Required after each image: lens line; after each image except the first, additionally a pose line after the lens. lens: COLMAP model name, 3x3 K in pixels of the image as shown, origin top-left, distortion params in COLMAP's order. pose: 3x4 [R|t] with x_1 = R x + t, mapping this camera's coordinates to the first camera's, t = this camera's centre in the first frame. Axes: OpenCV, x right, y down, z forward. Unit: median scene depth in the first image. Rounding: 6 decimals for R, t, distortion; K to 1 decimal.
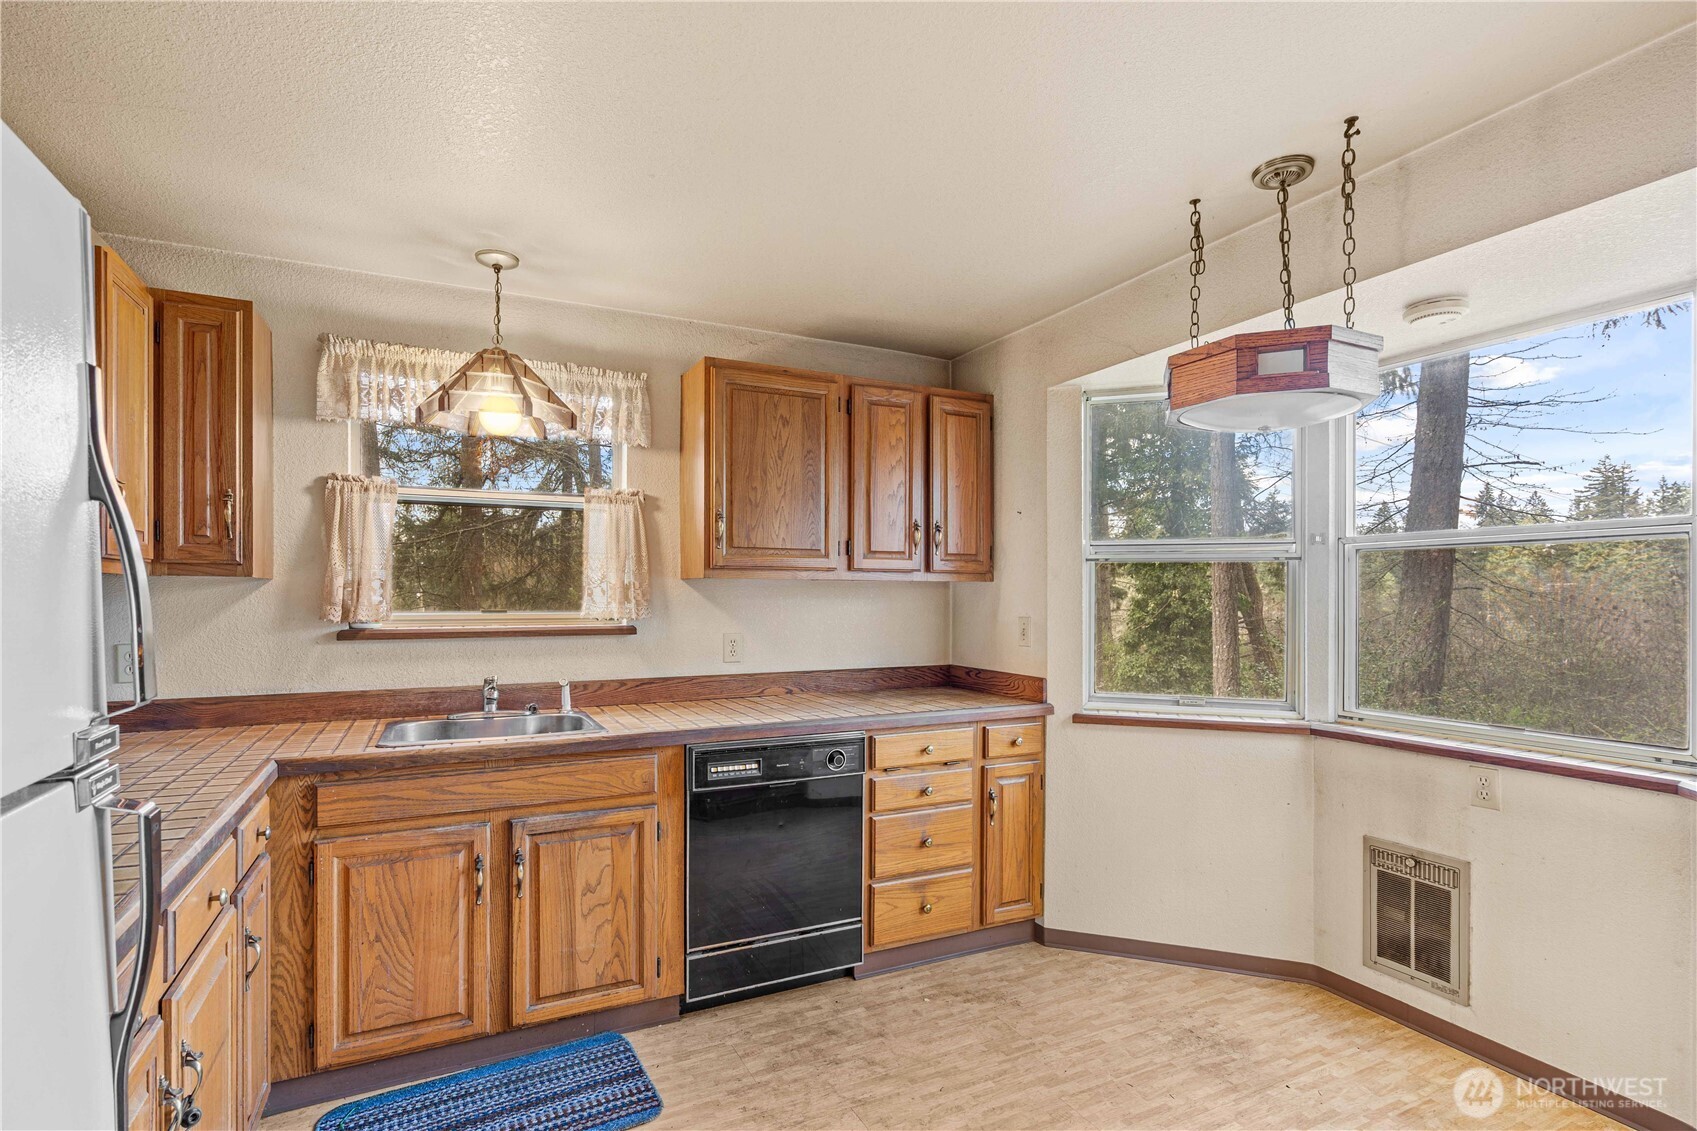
lens RADIAL K [[805.8, 0, 841.5], [0, 805.8, 593.8], [0, 0, 1]] dist [-0.001413, -0.000015]
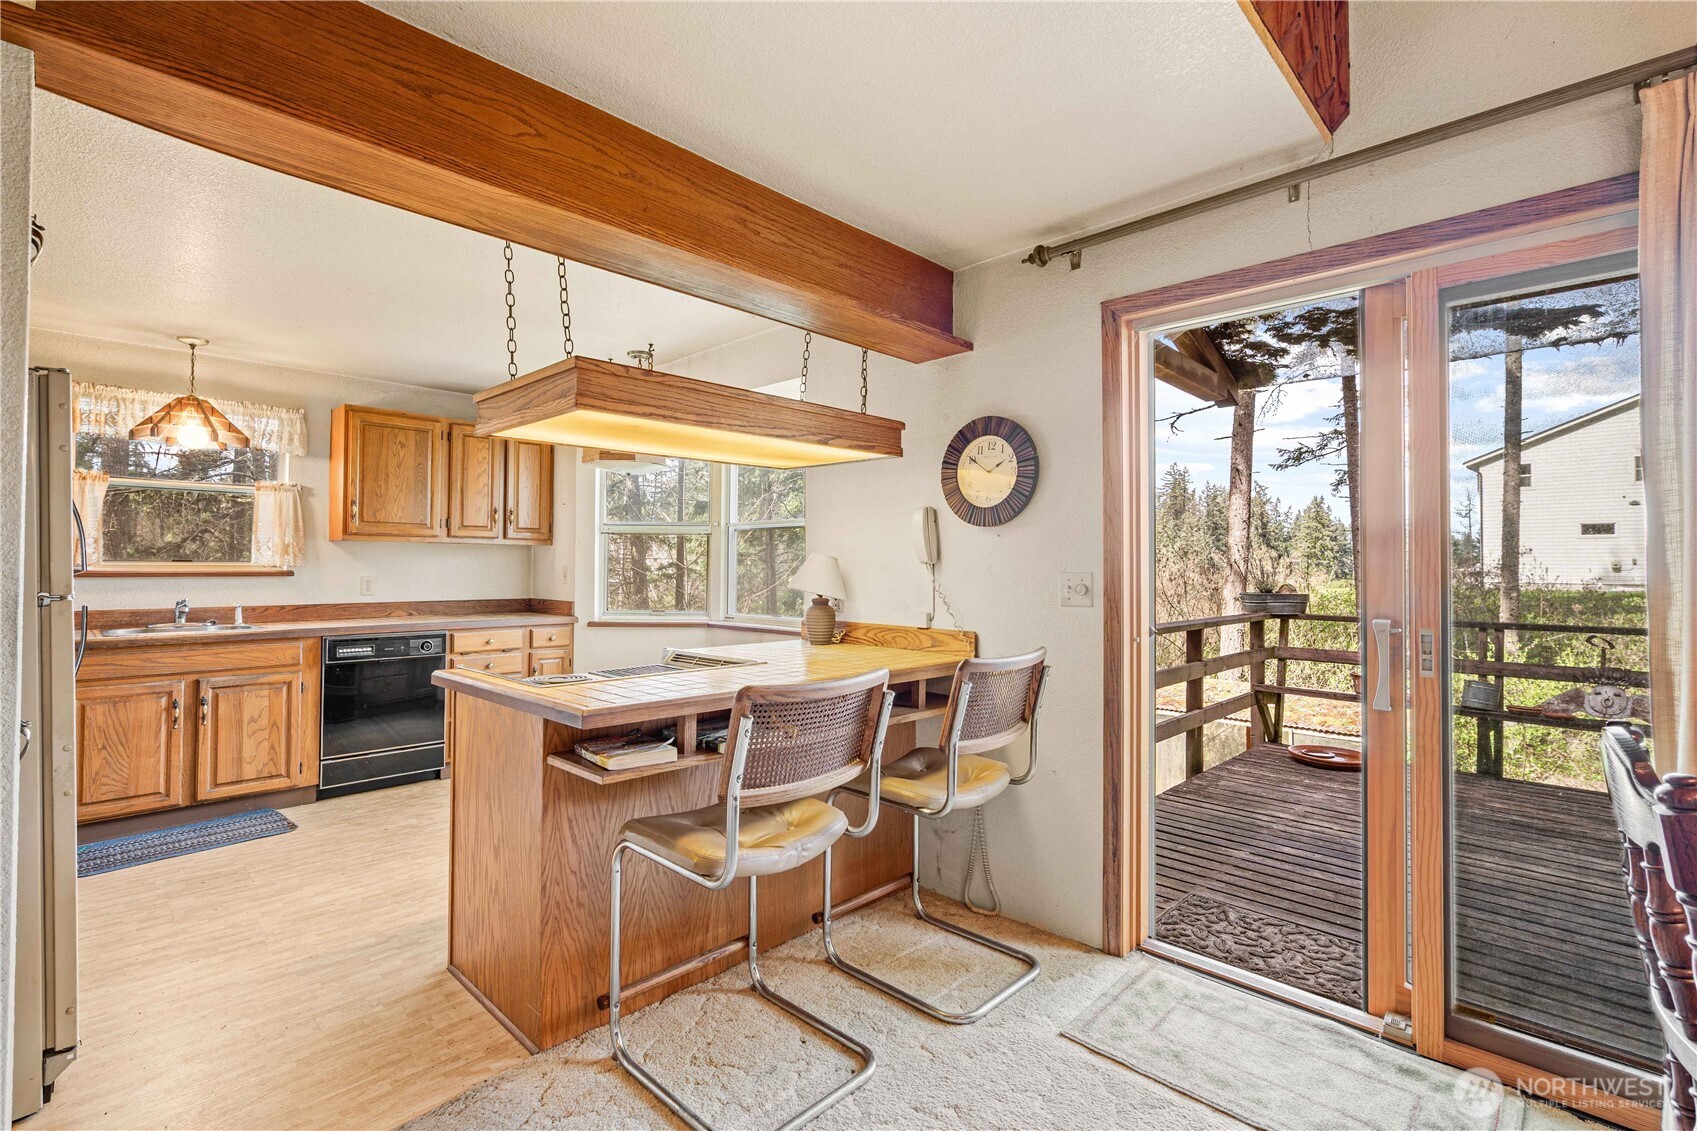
lens RADIAL K [[774.7, 0, 842.8], [0, 774.7, 550.3], [0, 0, 1]] dist [-0.000561, -0.000411]
pose [[0.944714, 0.010443, 0.327730, 0.282854], [-0.004168, 0.999794, -0.019844, 0.029133], [-0.327870, 0.017381, 0.944563, -0.837836]]
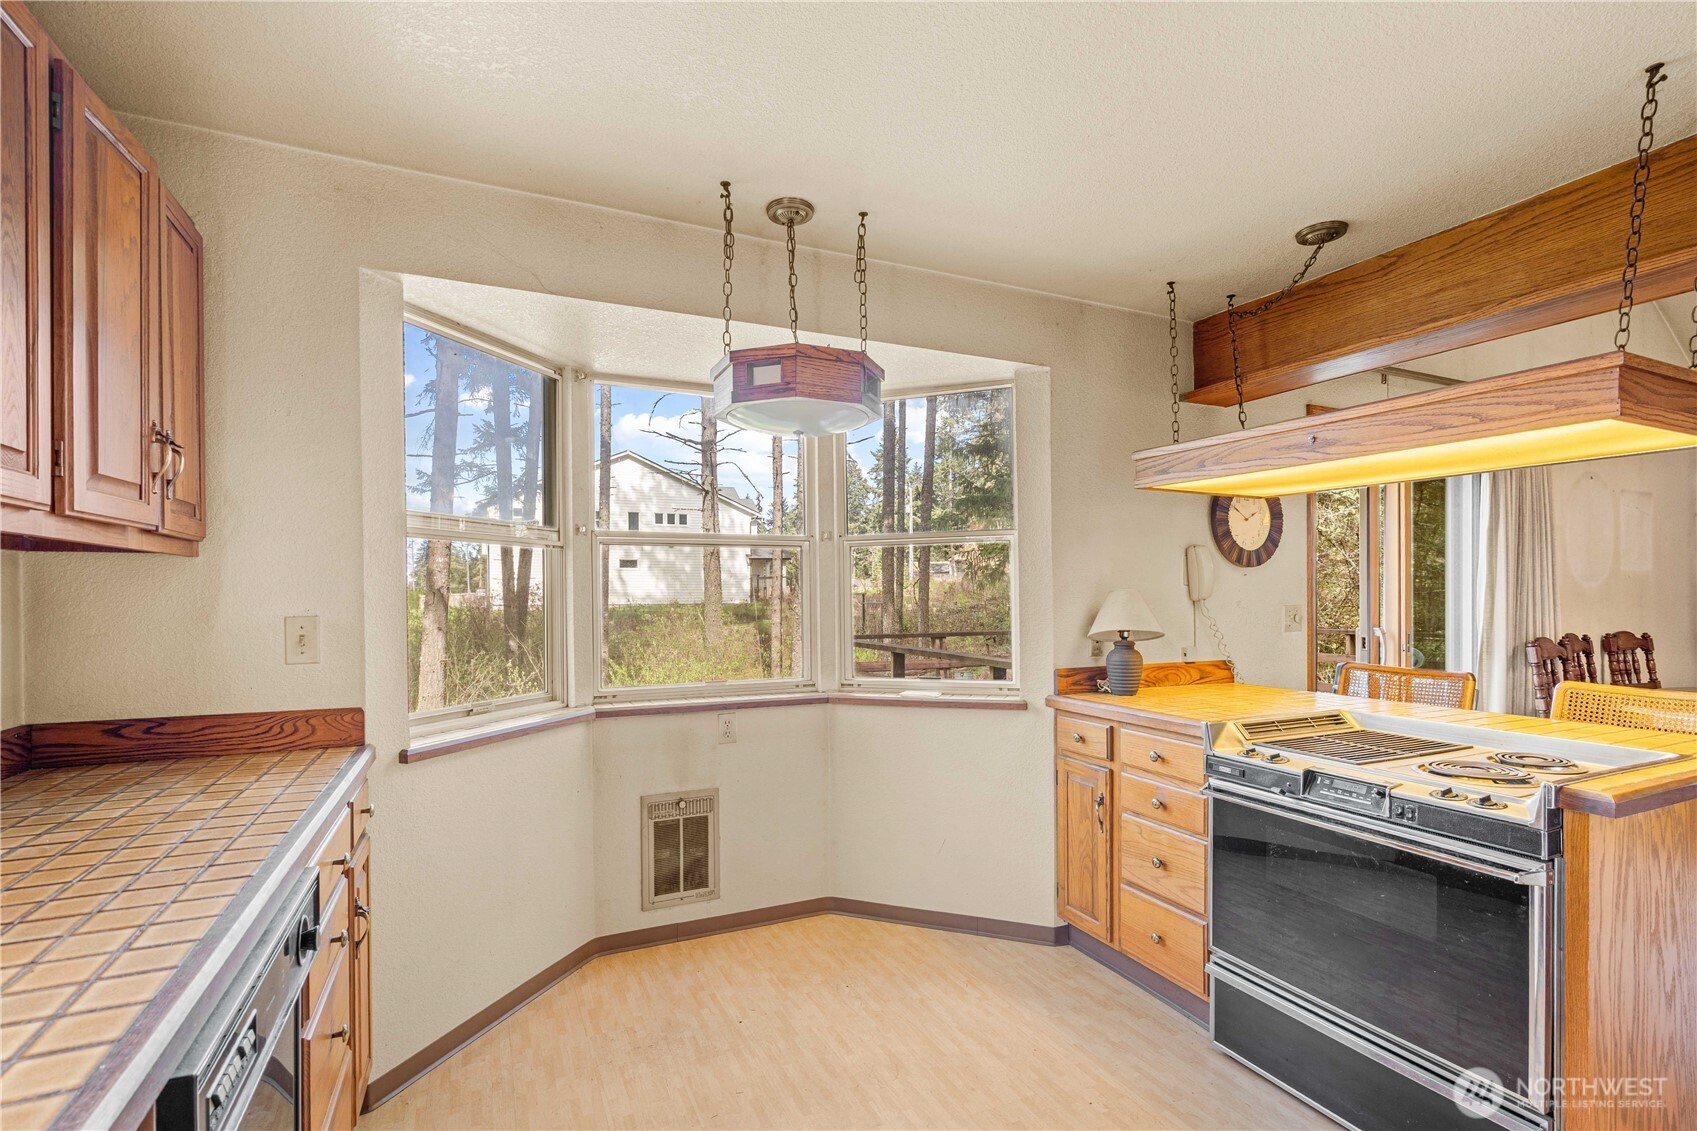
lens RADIAL K [[771.4, 0, 826.0], [0, 771.4, 595.9], [0, 0, 1]] dist [-0.000379, 0.000106]
pose [[0.044090, -0.005051, 0.999015, -0.404918], [0.002844, 0.999984, 0.004930, 0.012962], [-0.999024, 0.002624, 0.044104, 0.667767]]
